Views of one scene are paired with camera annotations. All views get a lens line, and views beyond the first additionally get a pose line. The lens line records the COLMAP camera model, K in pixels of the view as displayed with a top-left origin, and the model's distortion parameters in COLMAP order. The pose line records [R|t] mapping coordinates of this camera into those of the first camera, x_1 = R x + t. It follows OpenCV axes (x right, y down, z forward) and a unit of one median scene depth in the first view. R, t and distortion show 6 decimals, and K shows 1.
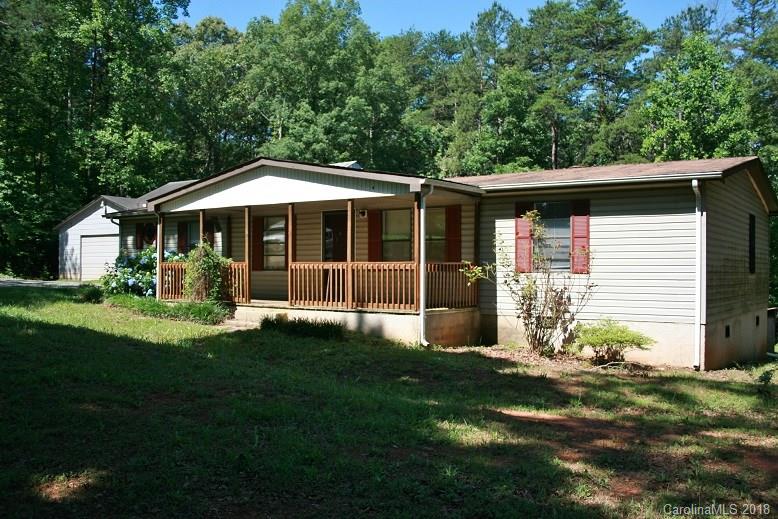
lens RADIAL K [[718.3, 0, 389.3], [0, 718.3, 267.3], [0, 0, 1]] dist [-0.059120, 0.012287]
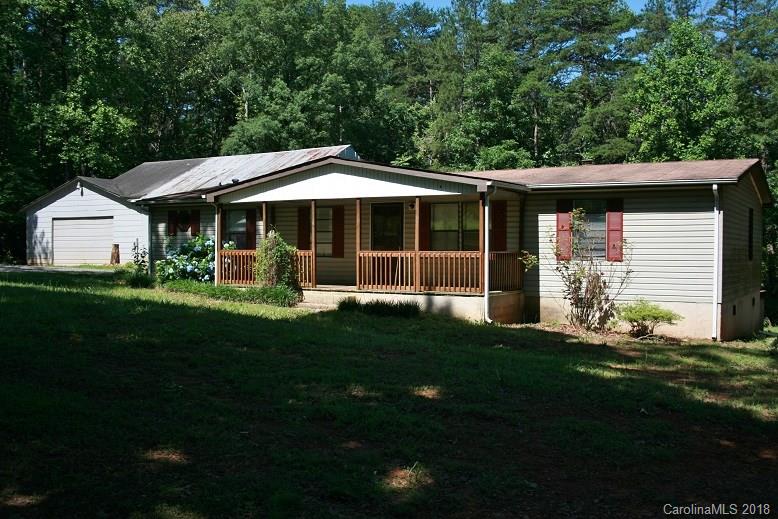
lens RADIAL K [[801.6, 0, 389.0], [0, 801.6, 259.5], [0, 0, 1]] dist [-0.019545, -0.032704]
pose [[0.996663, -0.000724, 0.081619, -0.146479], [-0.000377, 0.999909, 0.013481, -0.007986], [-0.081621, -0.013467, 0.996572, -0.195476]]
